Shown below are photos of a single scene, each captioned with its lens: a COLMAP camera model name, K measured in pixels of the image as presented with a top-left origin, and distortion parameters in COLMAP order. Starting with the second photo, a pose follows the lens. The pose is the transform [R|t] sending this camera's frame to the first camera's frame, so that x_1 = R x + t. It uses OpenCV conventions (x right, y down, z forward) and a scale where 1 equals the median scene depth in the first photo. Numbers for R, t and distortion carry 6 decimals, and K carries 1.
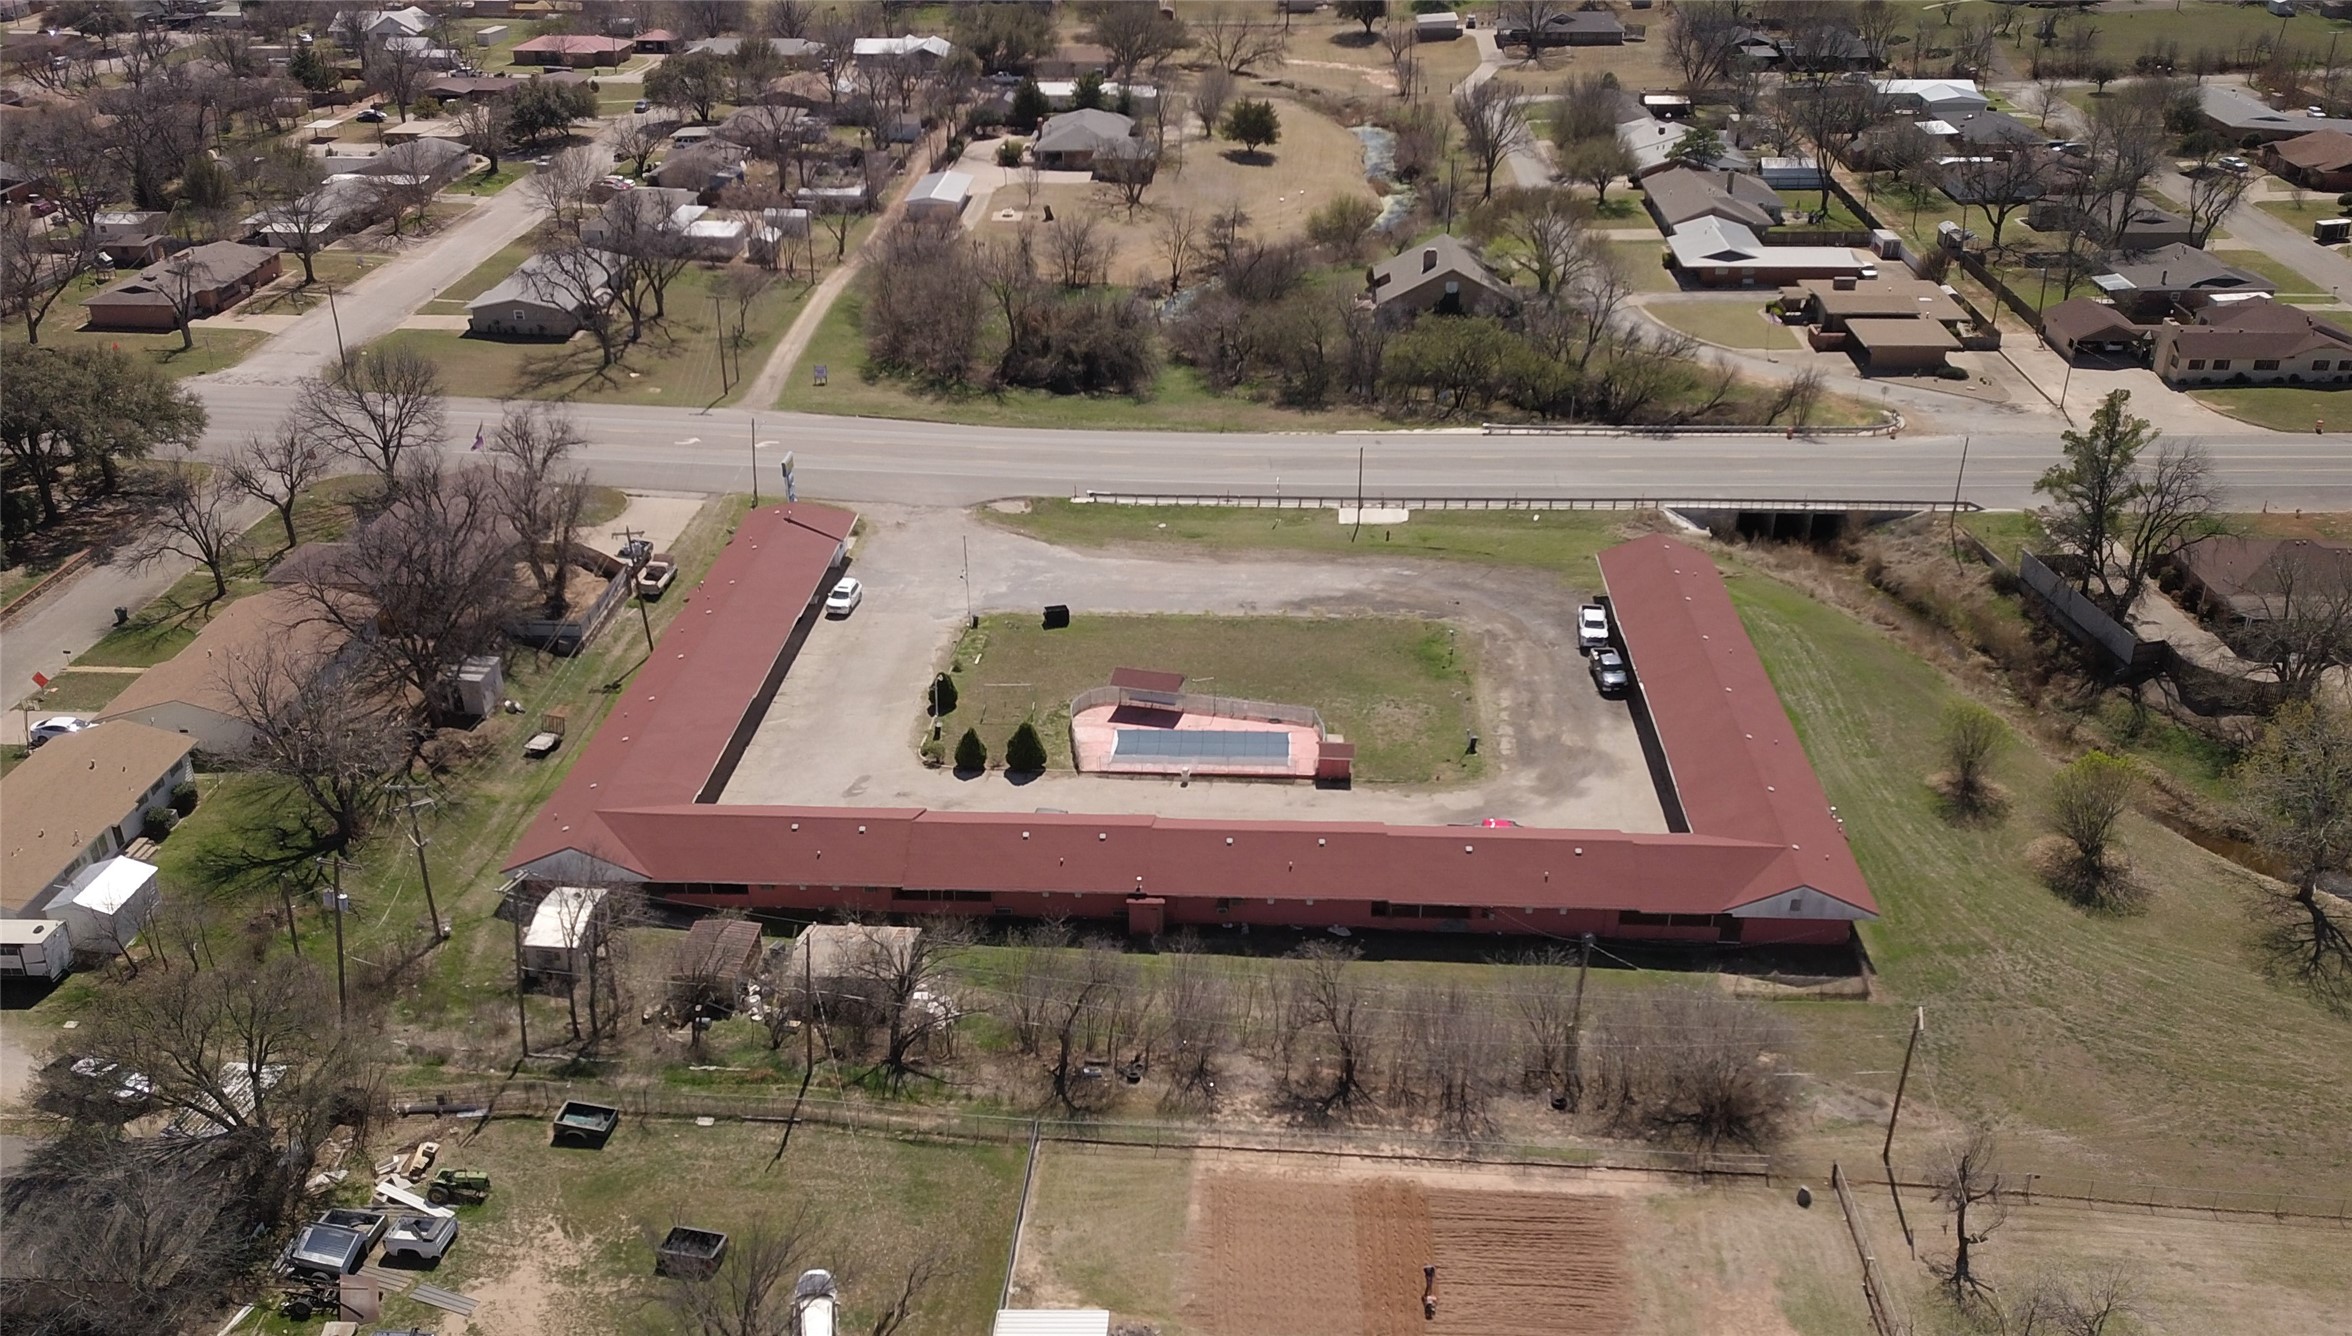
lens RADIAL K [[2106.3, 0, 1176.0], [0, 2106.3, 668.0], [0, 0, 1]] dist [0.132192, -0.338227]
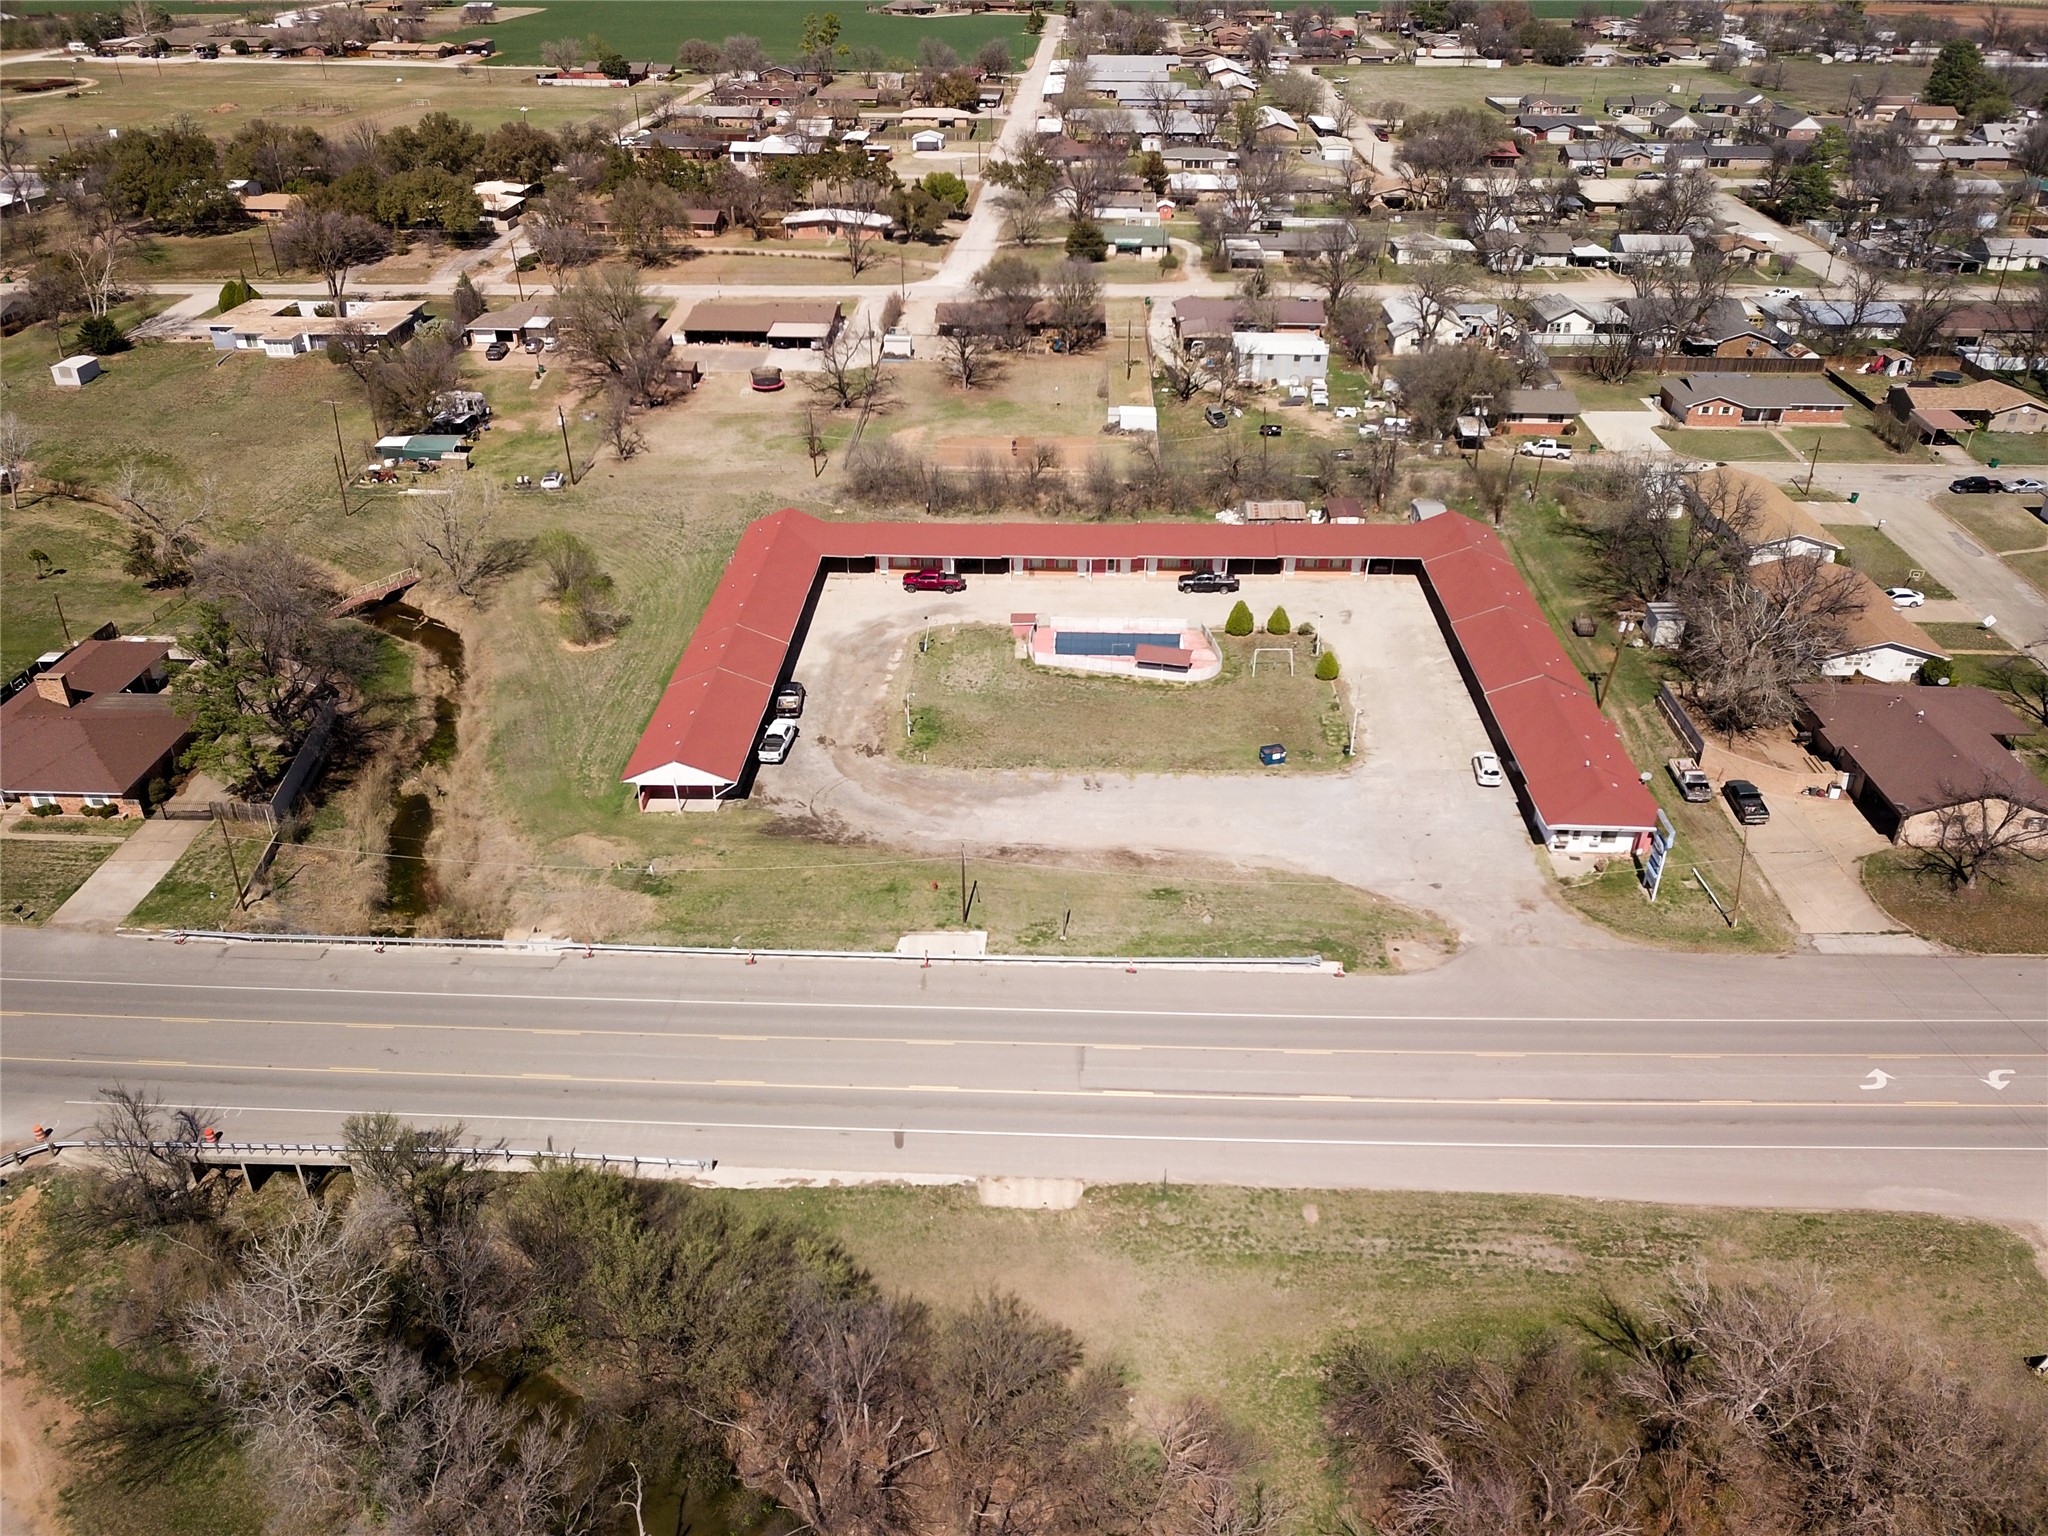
lens RADIAL K [[1557.4, 0, 1024.0], [0, 1557.4, 768.0], [0, 0, 1]] dist [0.022251, -0.014816]
pose [[-0.999777, 0.009673, -0.018794, 0.072611], [-0.009818, 0.574893, 0.818170, -0.576904], [0.018719, 0.818172, -0.574669, 1.274942]]
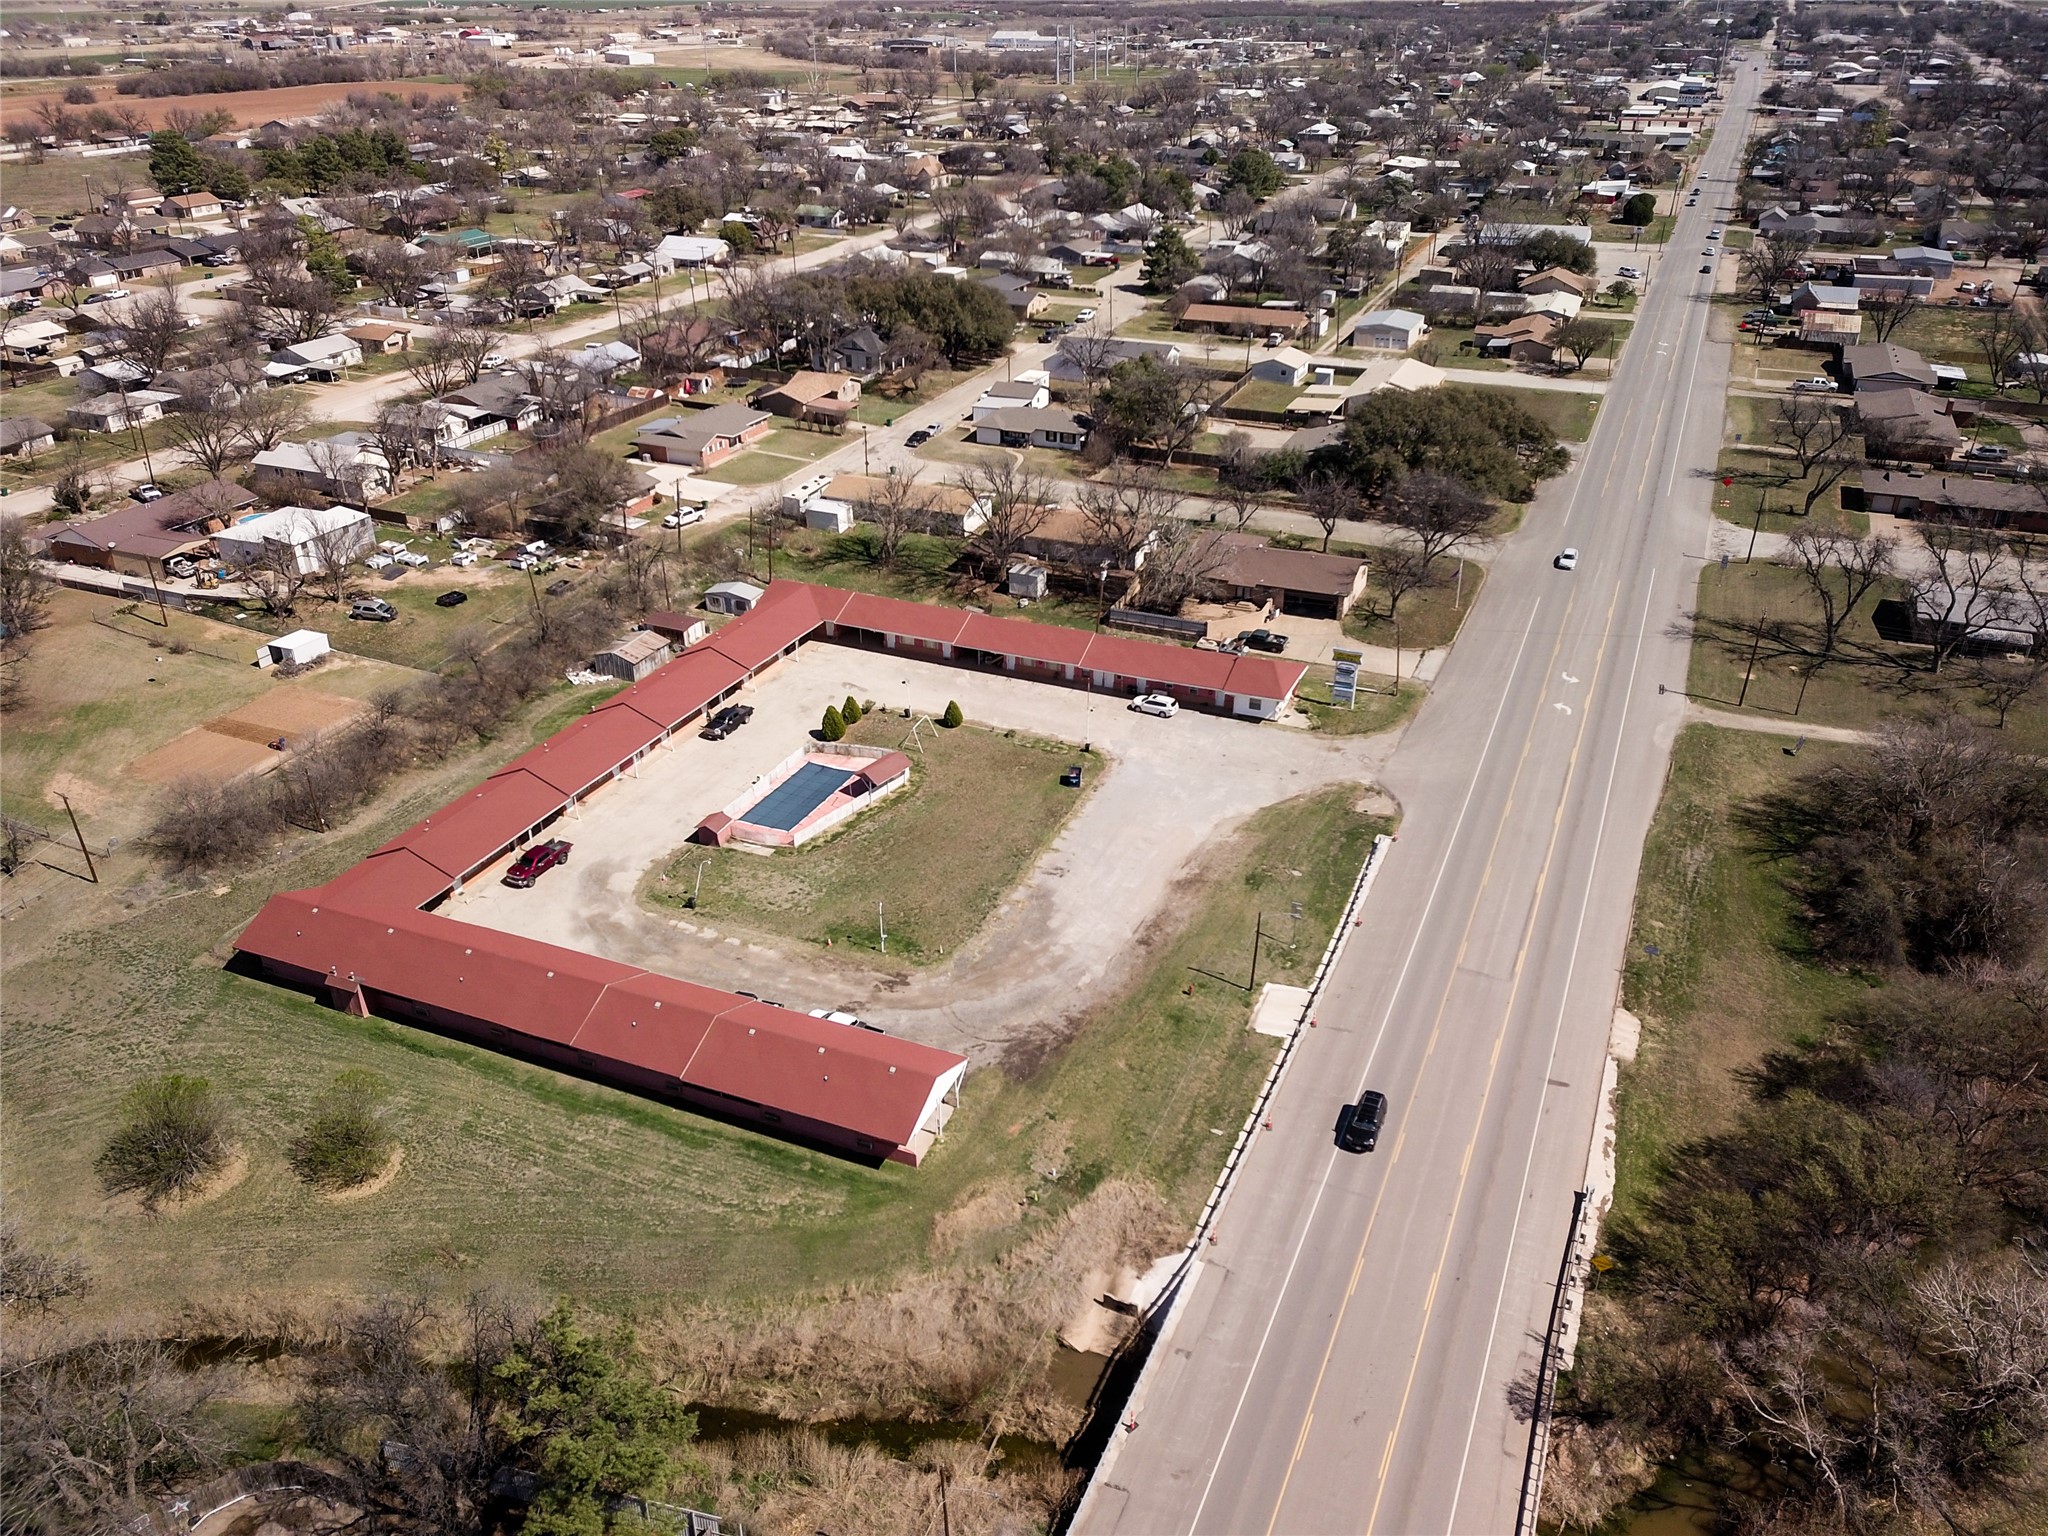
lens RADIAL K [[1557.4, 0, 1024.0], [0, 1557.4, 768.0], [0, 0, 1]] dist [0.022251, -0.014816]
pose [[-0.347279, 0.435914, -0.830287, 0.577270], [-0.390787, 0.737580, 0.550692, -0.428010], [0.852457, 0.515709, -0.085796, 0.920860]]
